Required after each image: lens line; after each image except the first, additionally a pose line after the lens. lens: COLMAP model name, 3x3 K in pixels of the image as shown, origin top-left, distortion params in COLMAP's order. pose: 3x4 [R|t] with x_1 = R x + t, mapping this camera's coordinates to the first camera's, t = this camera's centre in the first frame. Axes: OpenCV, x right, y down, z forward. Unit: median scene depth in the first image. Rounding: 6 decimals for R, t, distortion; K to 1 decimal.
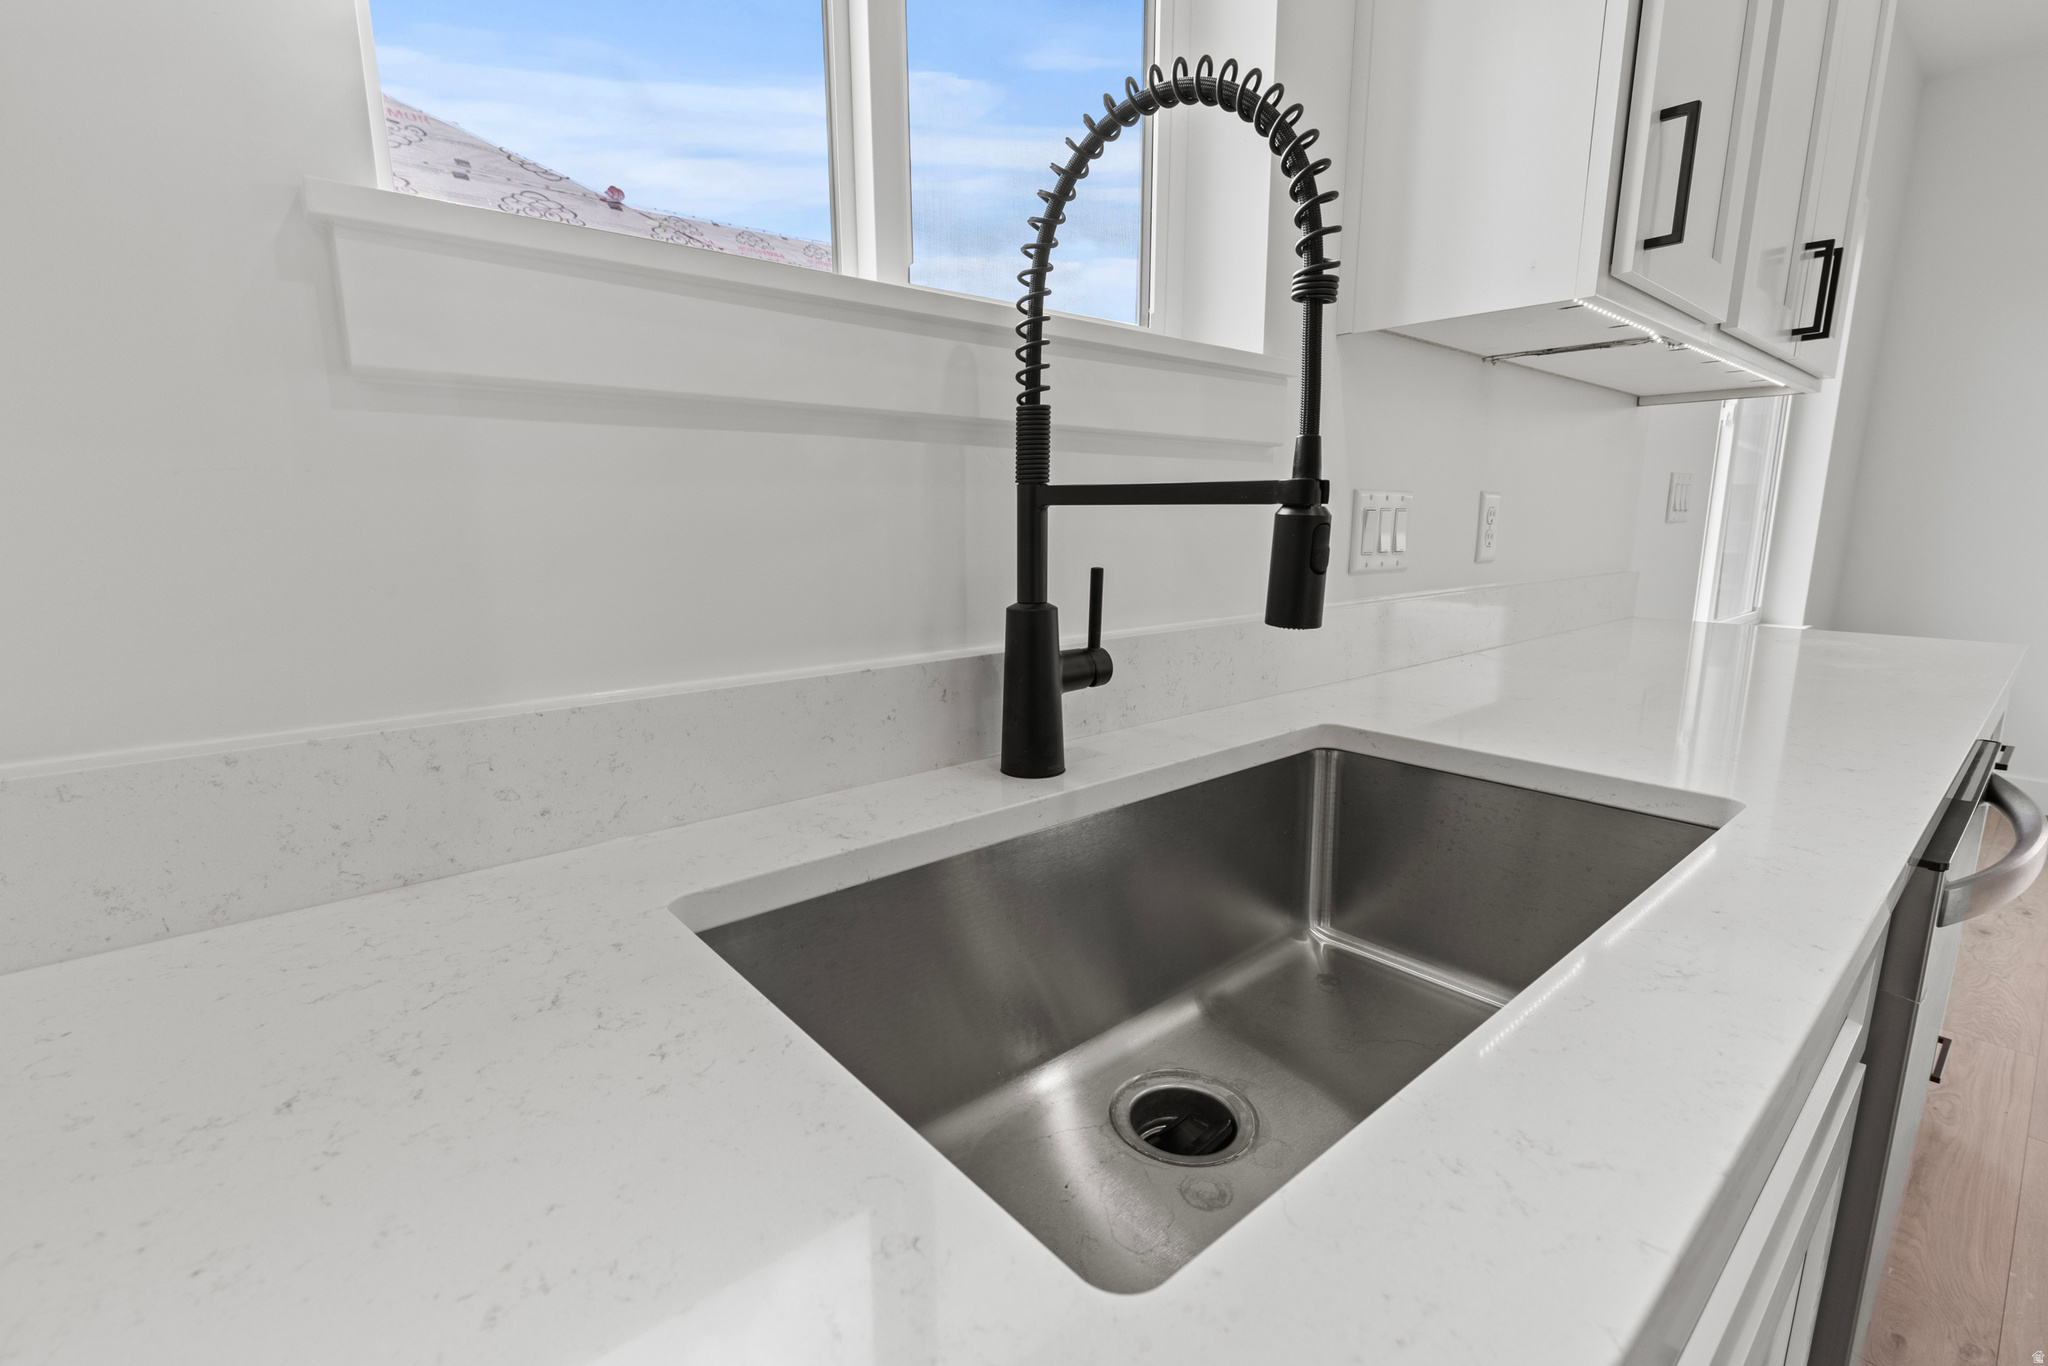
lens RADIAL K [[914.4, 0, 1024.0], [0, 914.4, 683.0], [0, 0, 1]] dist [-0.001628, -0.000539]
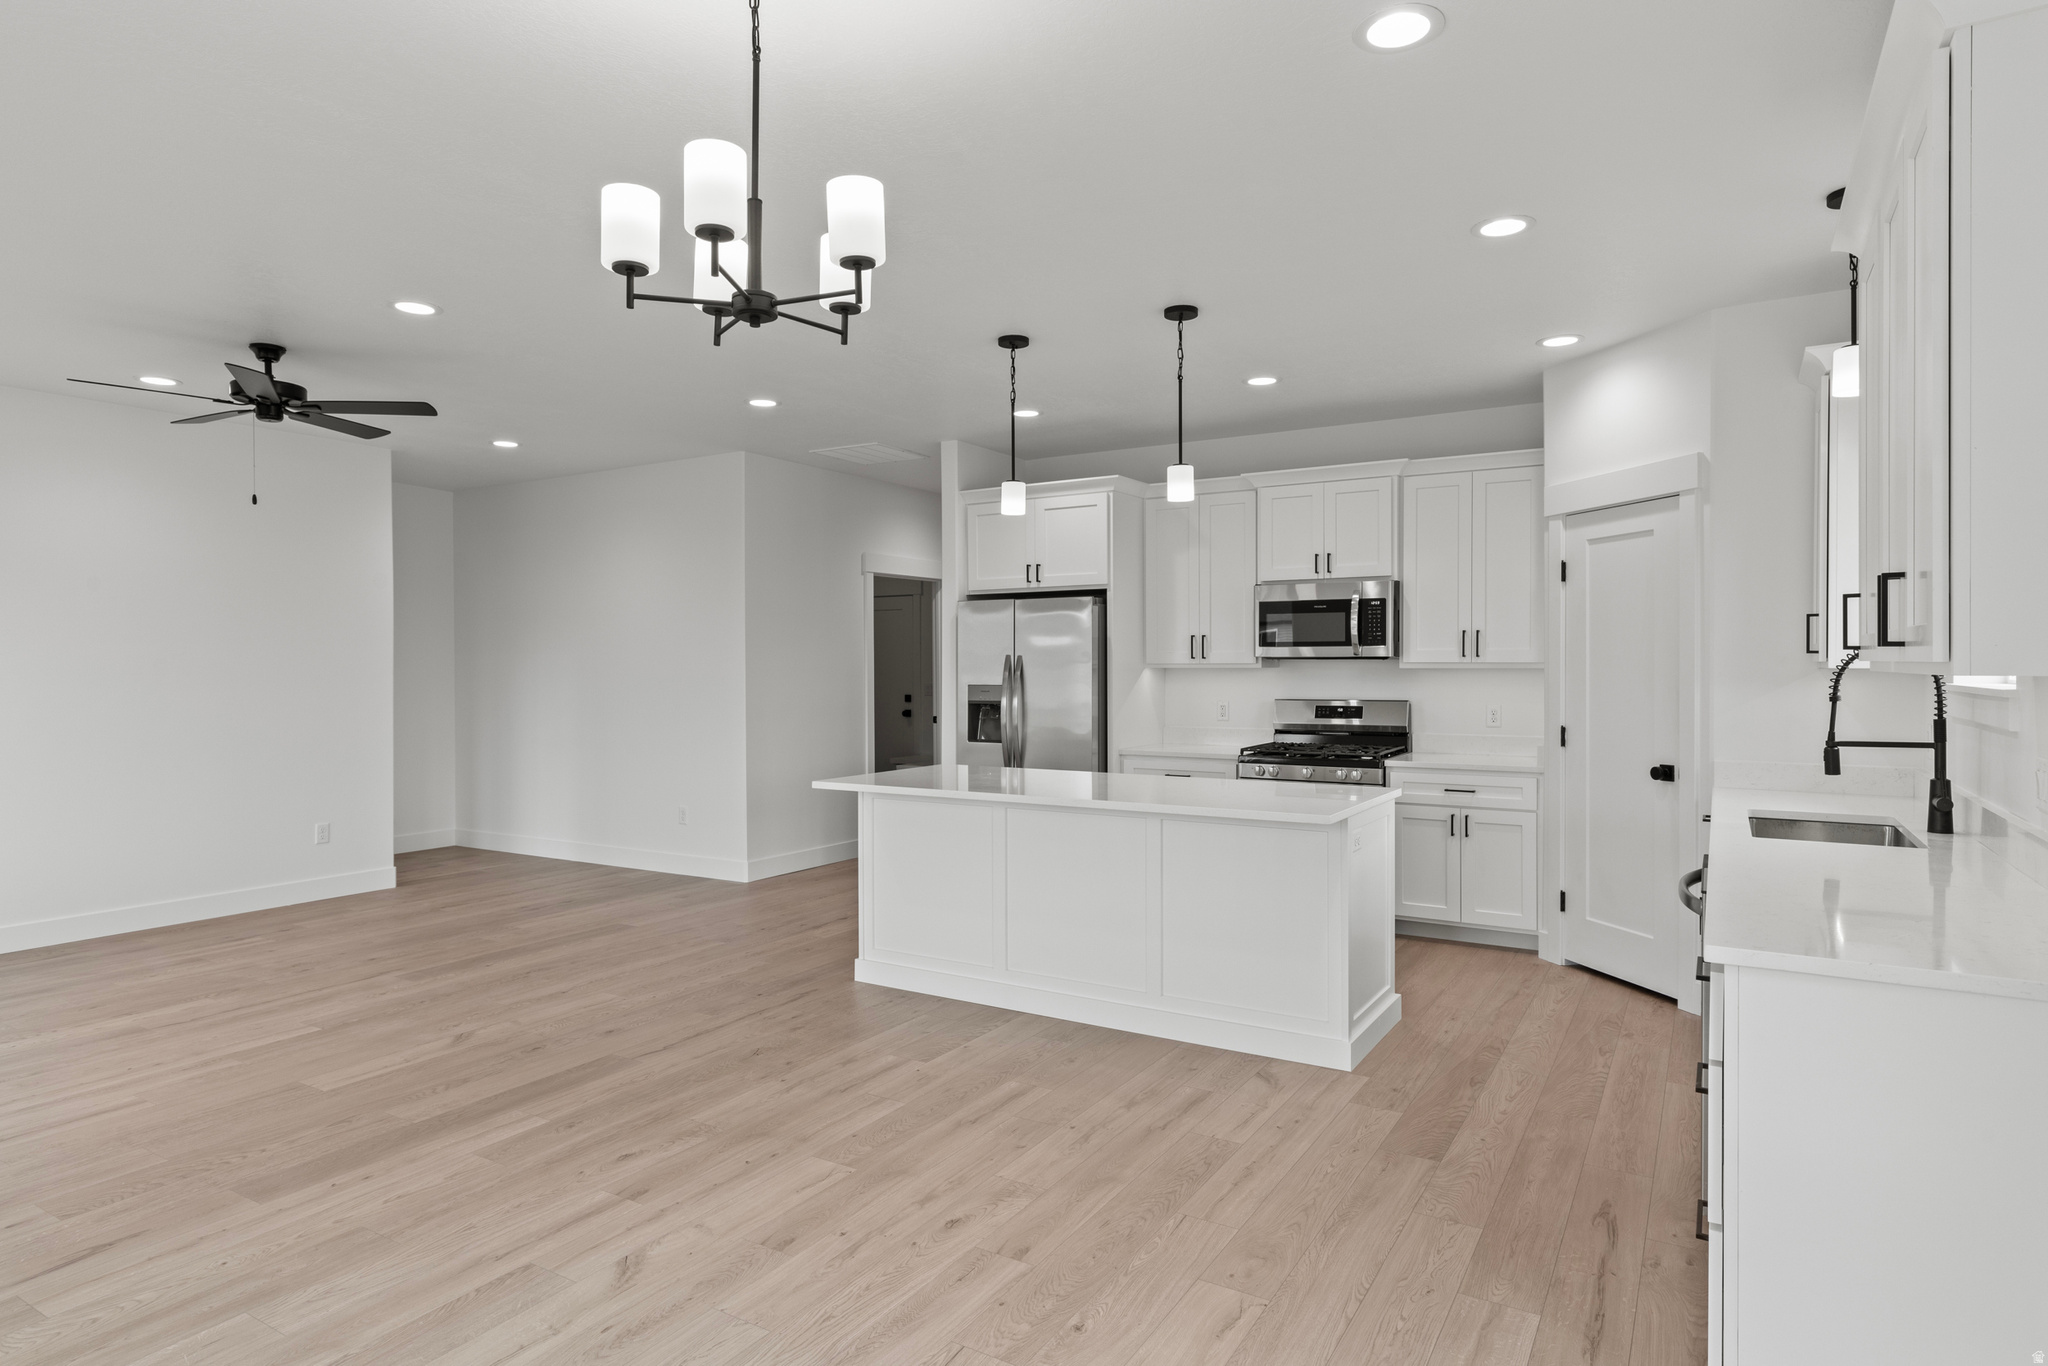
lens RADIAL K [[1130.2, 0, 1024.0], [0, 1130.2, 683.0], [0, 0, 1]] dist [0.002225, 0.001632]
pose [[-0.951818, 0.005297, -0.306617, 3.868683], [-0.055810, 0.980161, 0.190183, -0.890924], [0.301541, 0.198132, -0.932640, 3.317087]]
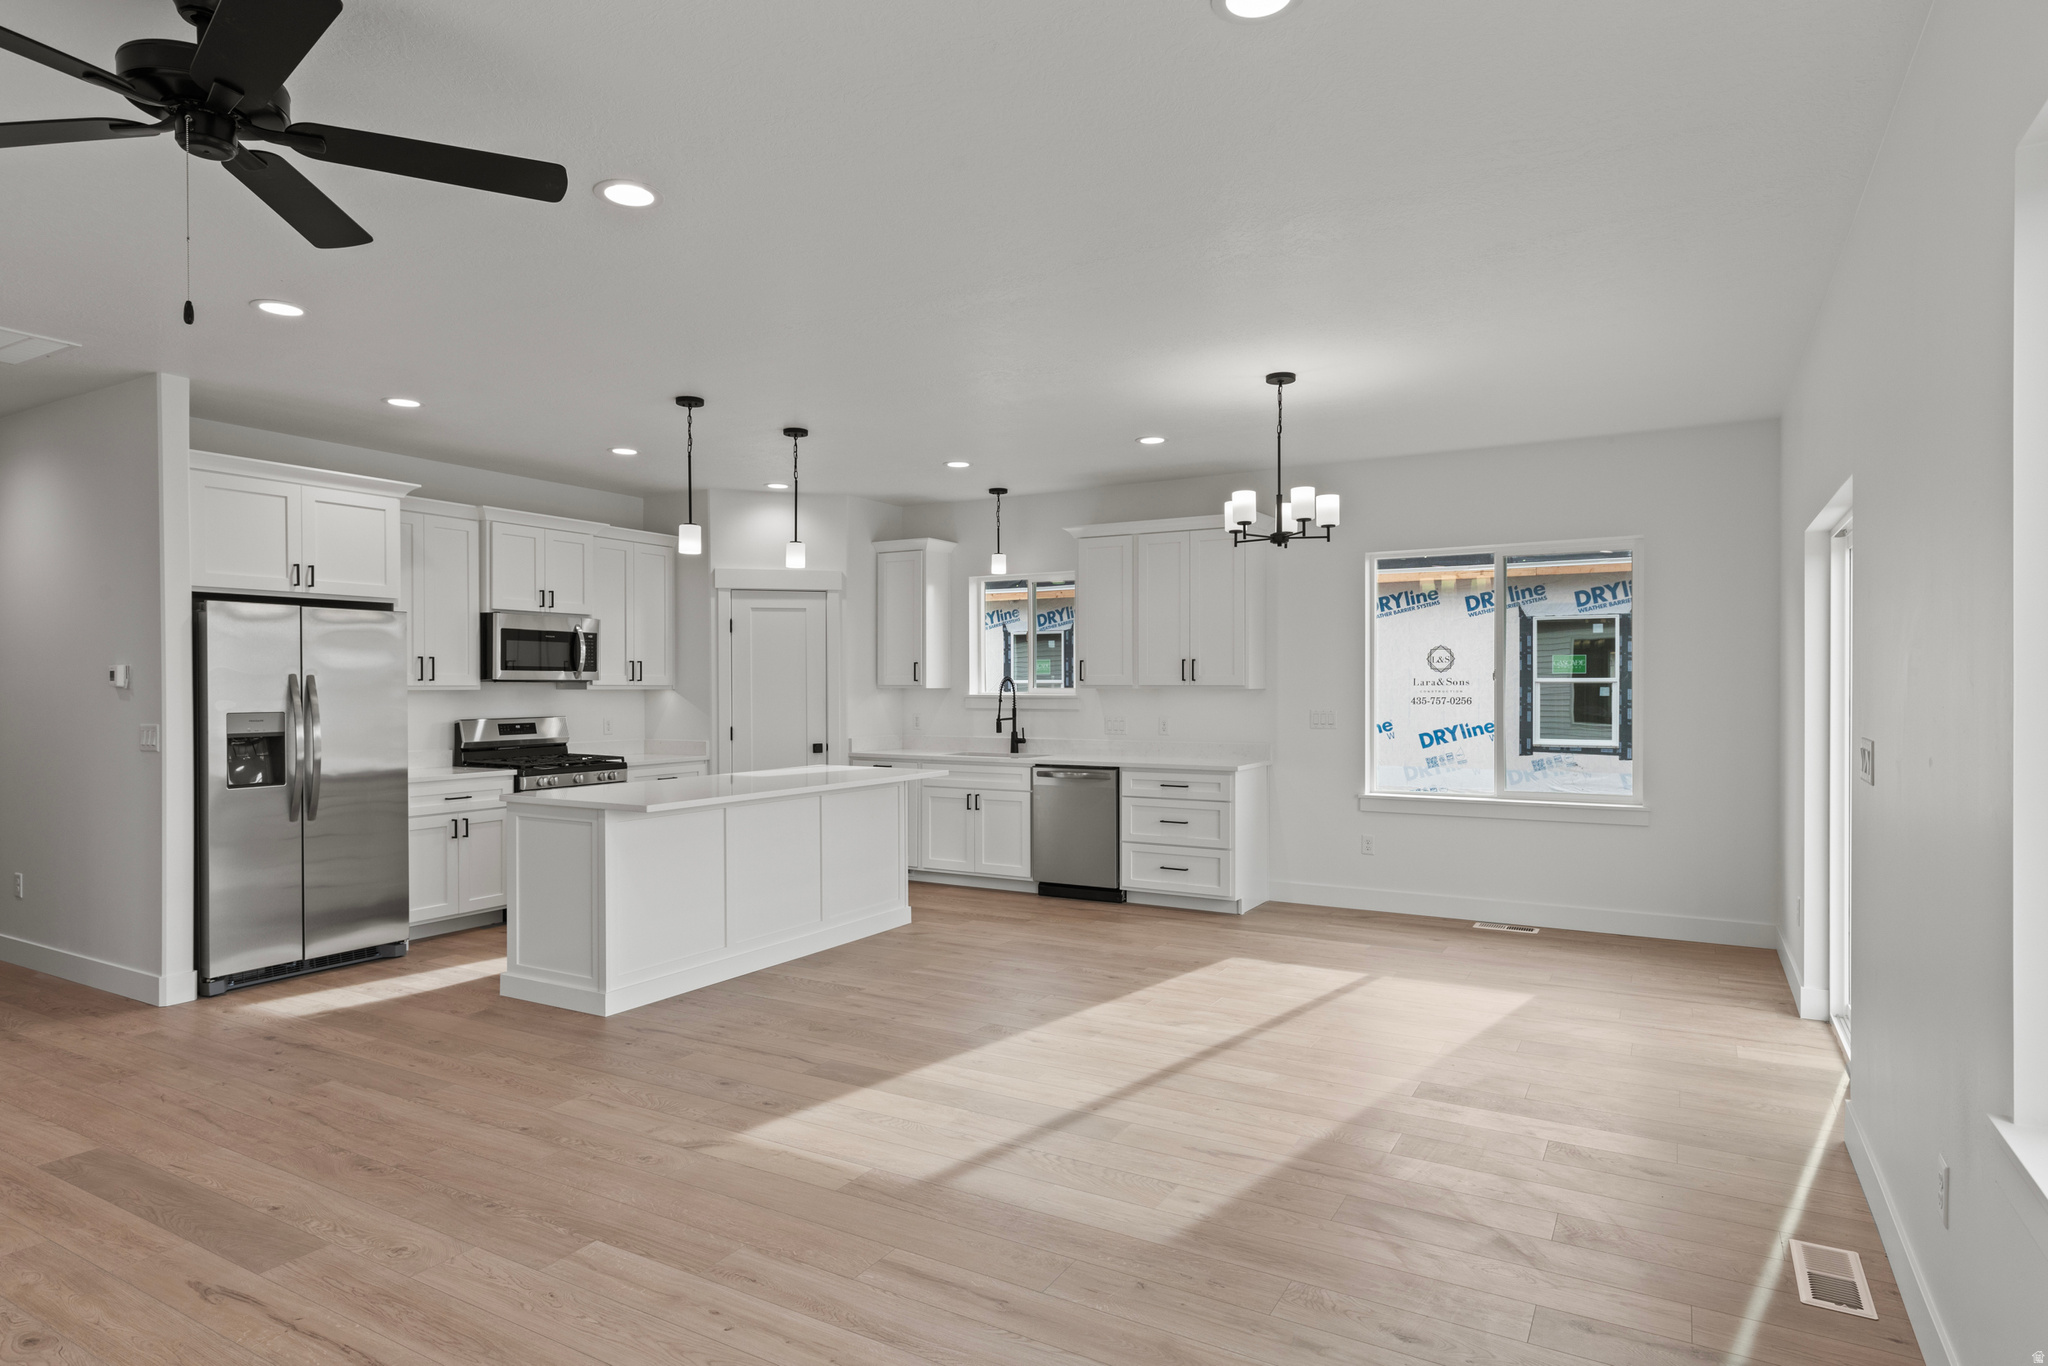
lens RADIAL K [[1130.2, 0, 1024.0], [0, 1130.2, 683.0], [0, 0, 1]] dist [0.002225, 0.001632]
pose [[0.321483, -0.006208, -0.946895, 8.553133], [-0.171060, 0.983146, -0.064522, 0.108026], [0.931336, 0.182718, 0.315002, -1.900900]]
